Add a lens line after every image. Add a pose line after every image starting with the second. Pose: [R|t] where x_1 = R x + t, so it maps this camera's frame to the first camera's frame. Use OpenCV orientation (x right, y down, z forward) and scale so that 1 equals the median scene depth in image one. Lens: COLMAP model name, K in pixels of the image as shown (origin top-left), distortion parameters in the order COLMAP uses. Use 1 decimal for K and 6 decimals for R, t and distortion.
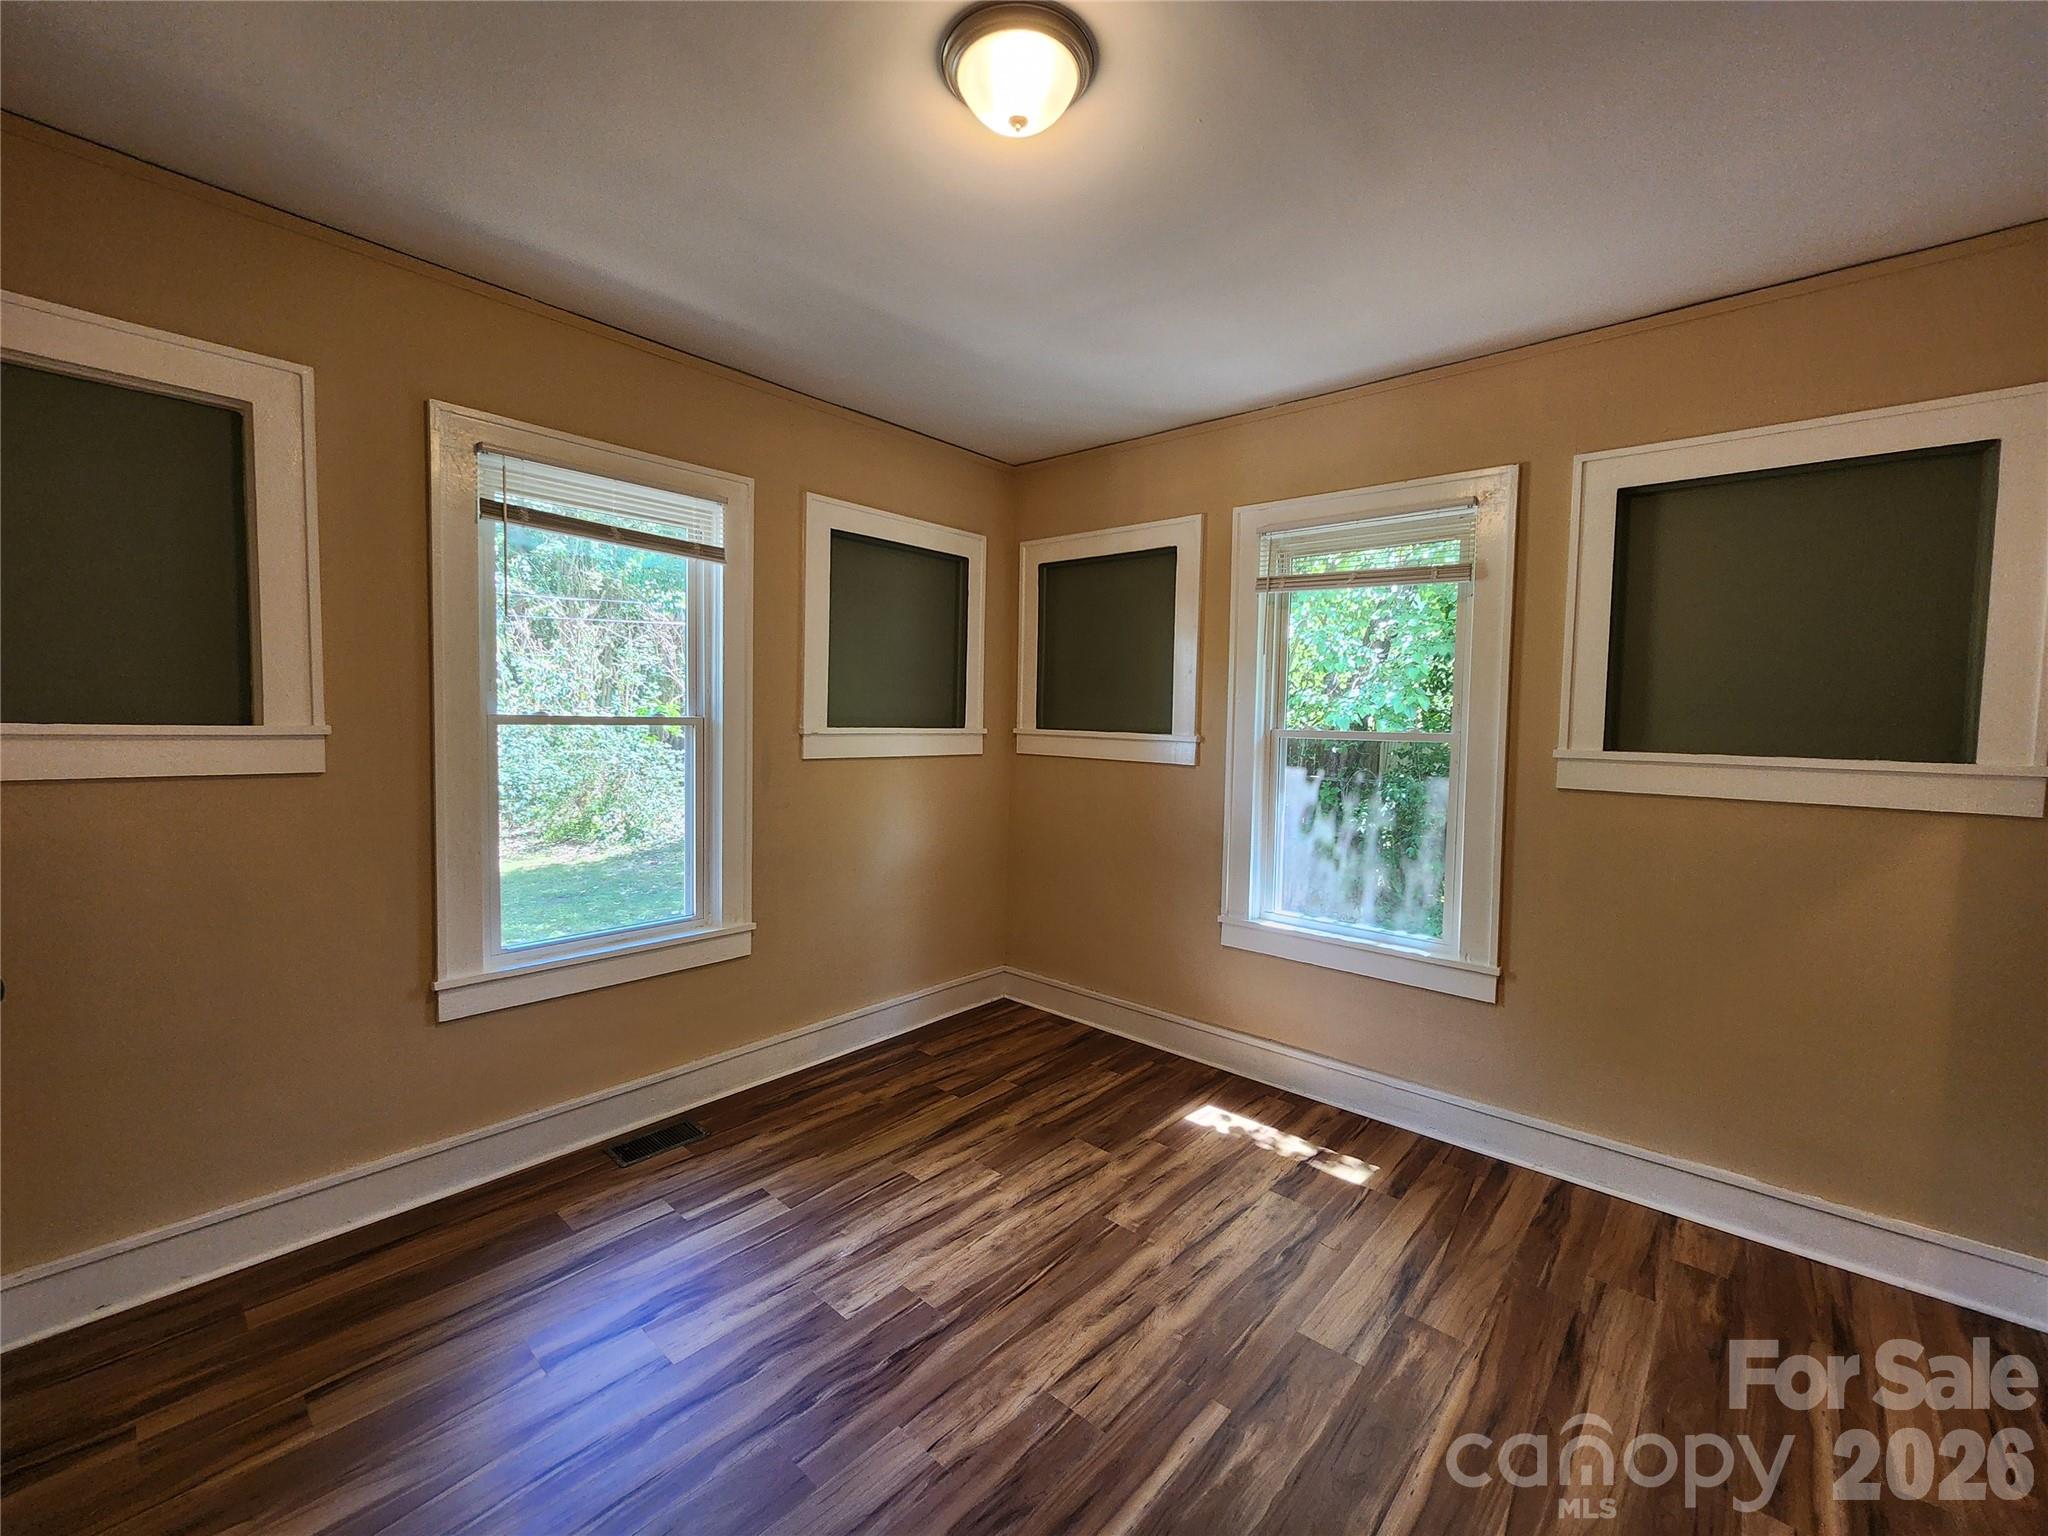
lens RADIAL K [[839.3, 0, 1022.1], [0, 839.3, 766.6], [0, 0, 1]] dist [0.003640, -0.001140]
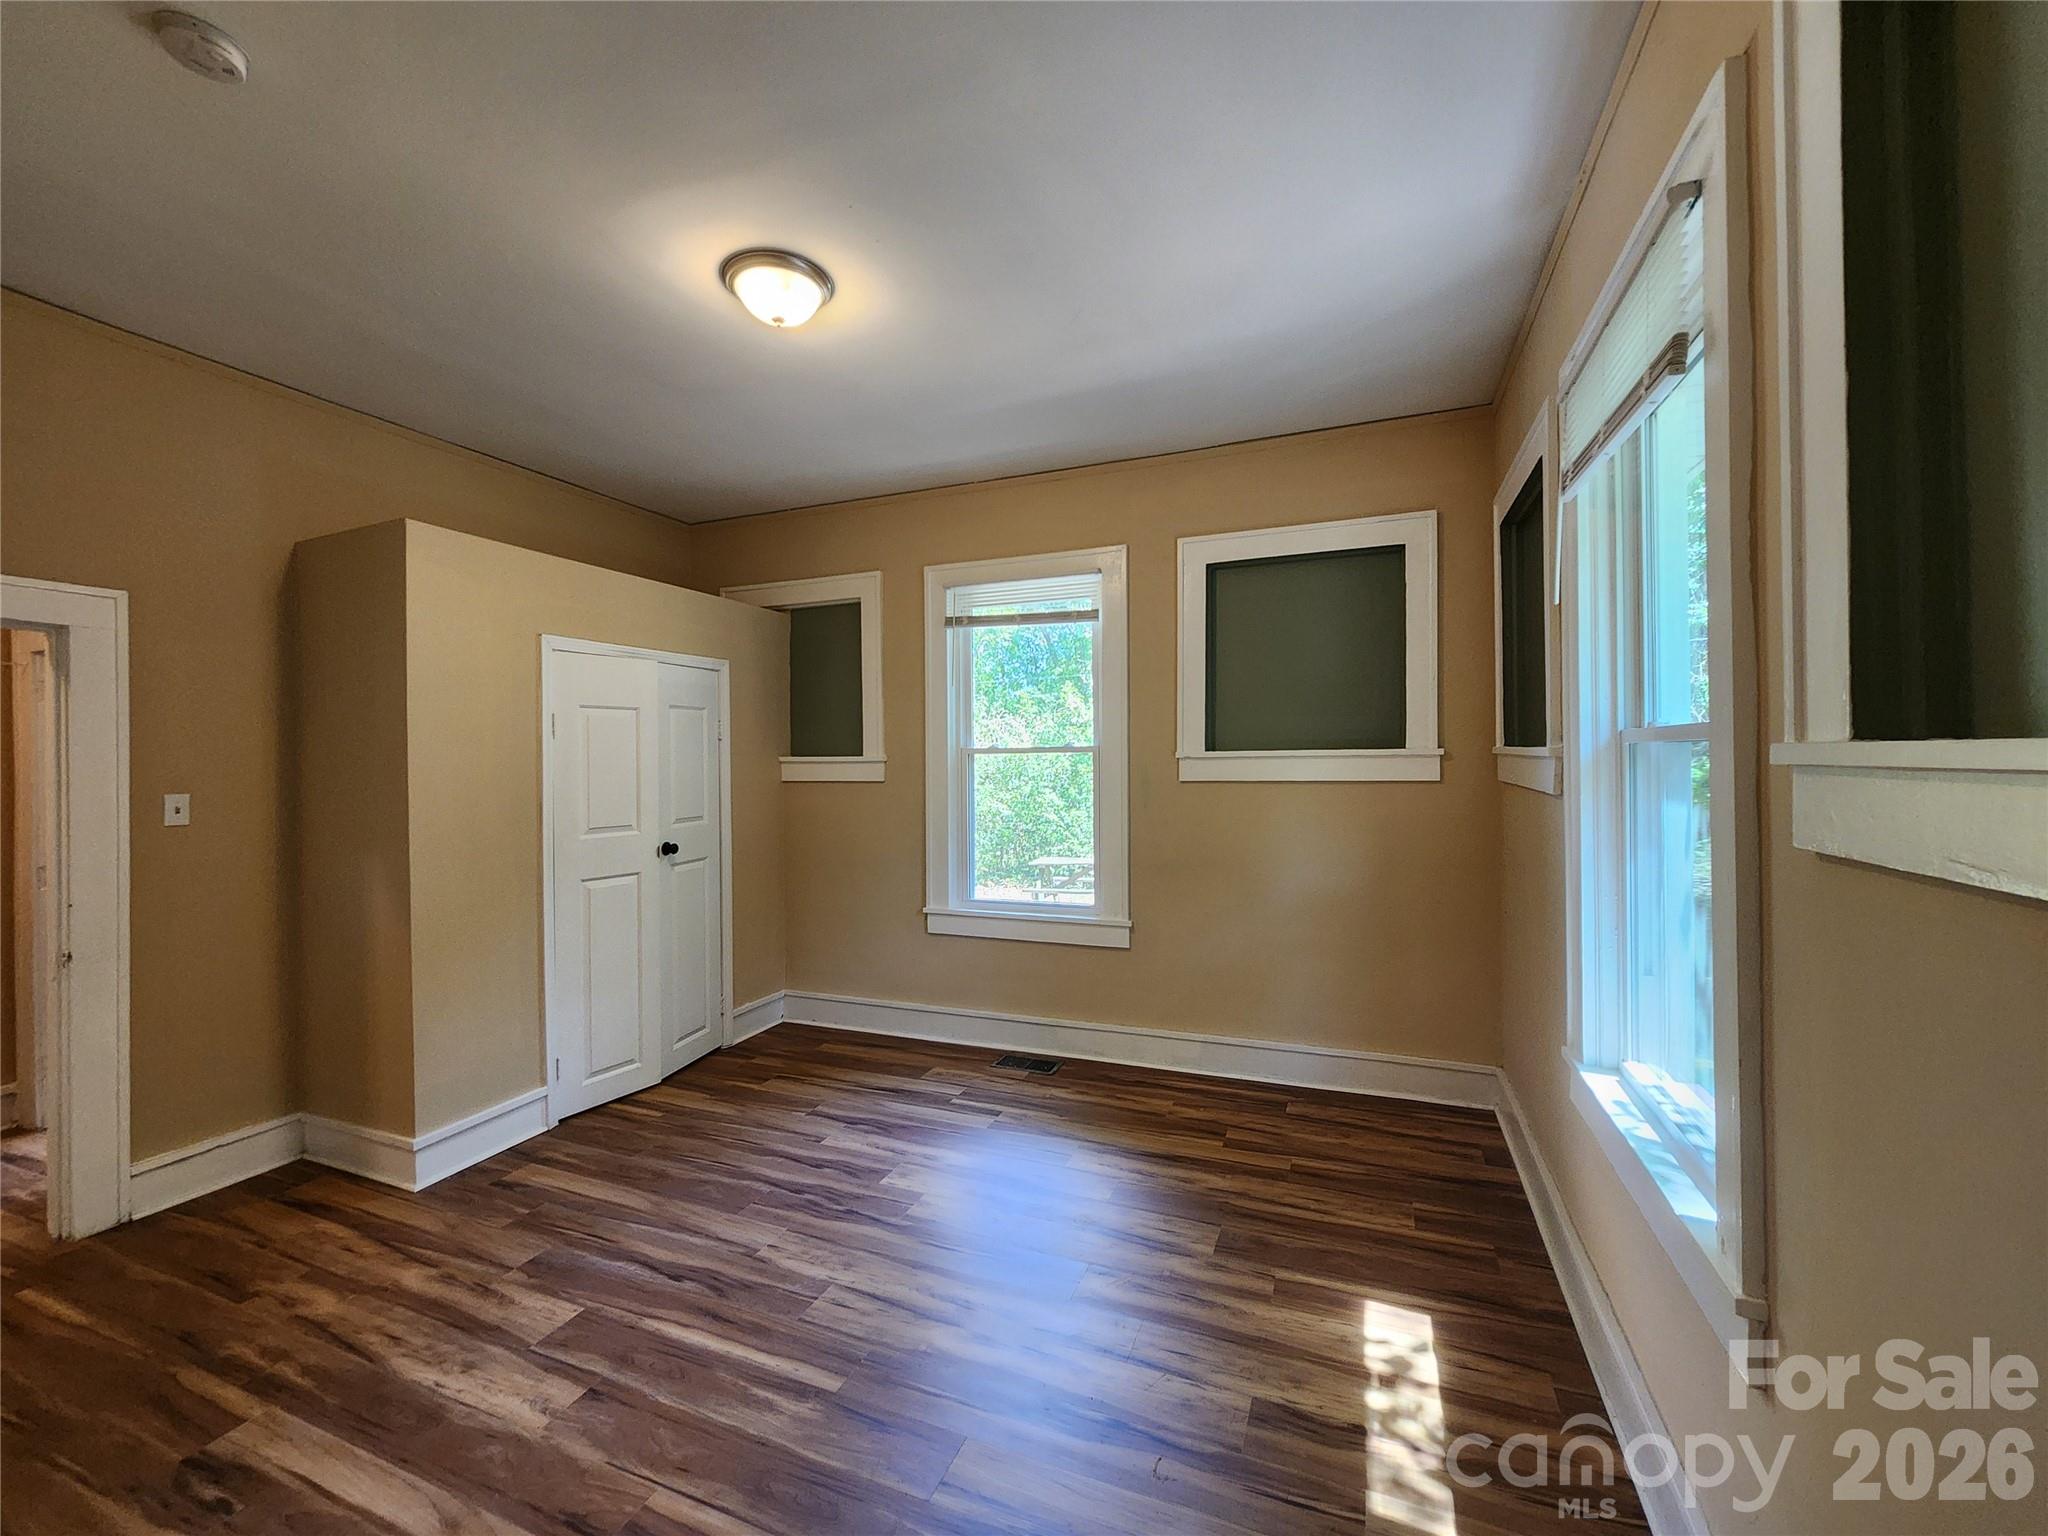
lens RADIAL K [[839.3, 0, 1026.1], [0, 839.3, 766.3], [0, 0, 1]] dist [0.003640, -0.001140]
pose [[0.335607, -0.014506, -0.941890, 0.747043], [-0.038011, 0.998859, -0.028927, 0.011958], [0.941235, 0.045511, 0.334673, 0.479577]]
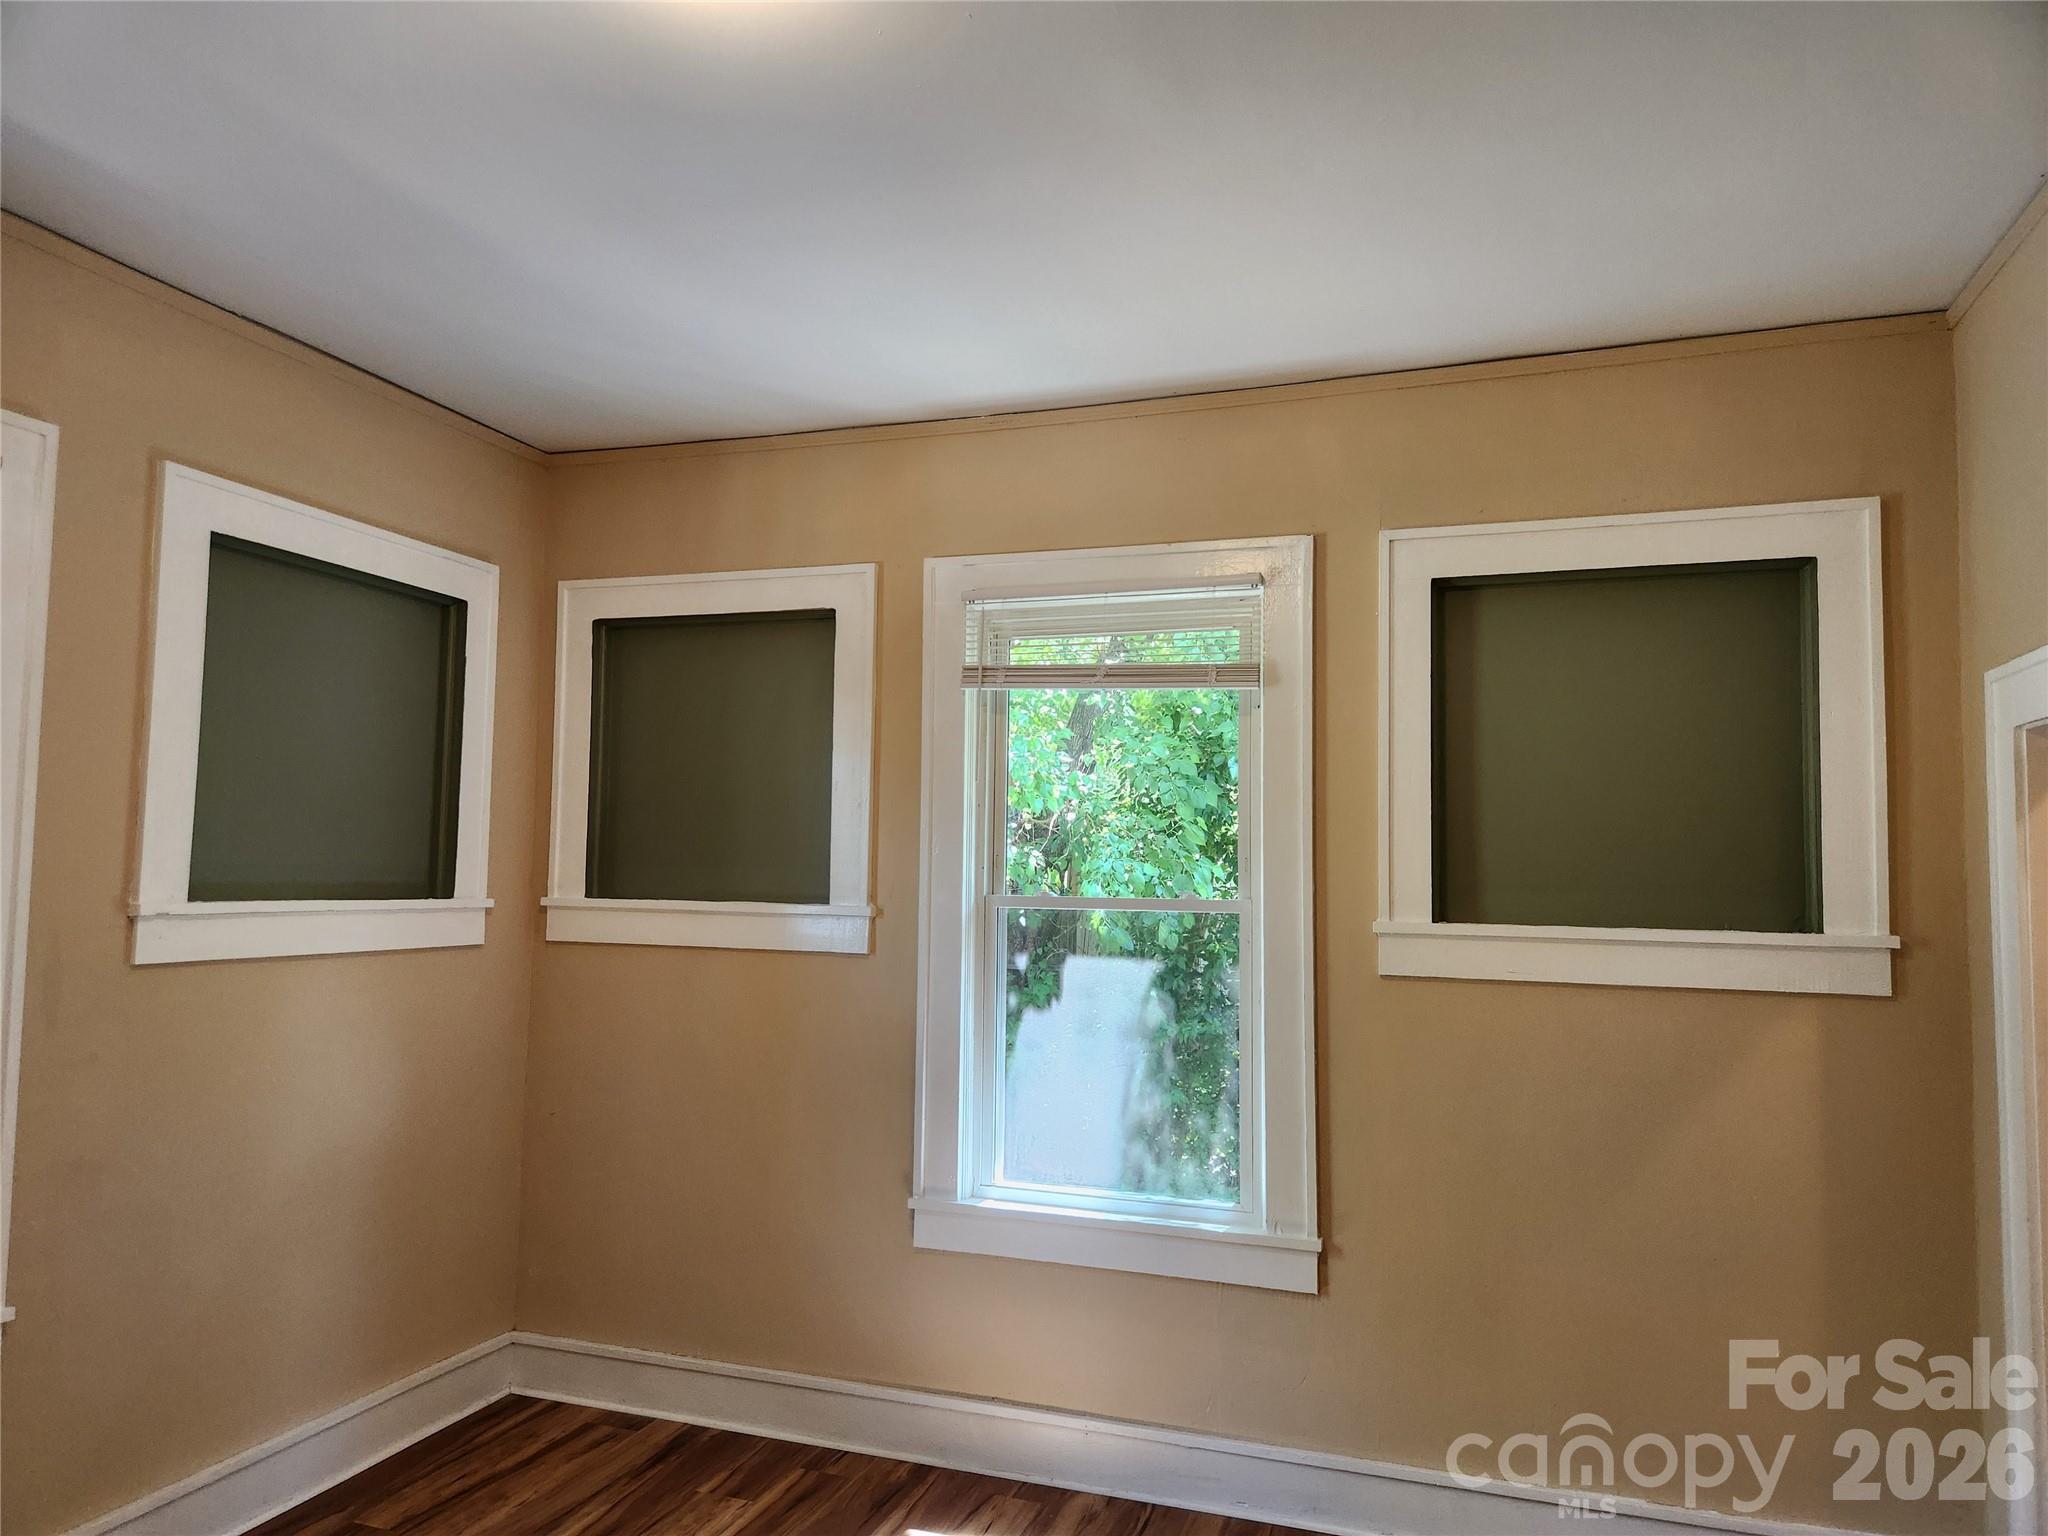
lens RADIAL K [[1384.9, 0, 1007.1], [0, 1384.9, 801.3], [0, 0, 1]] dist [0.050141, -0.015789]
pose [[0.927699, 0.017257, 0.372929, -0.095113], [0.024510, 0.993961, -0.106966, -0.002419], [-0.372522, 0.108373, 0.921674, -0.001936]]
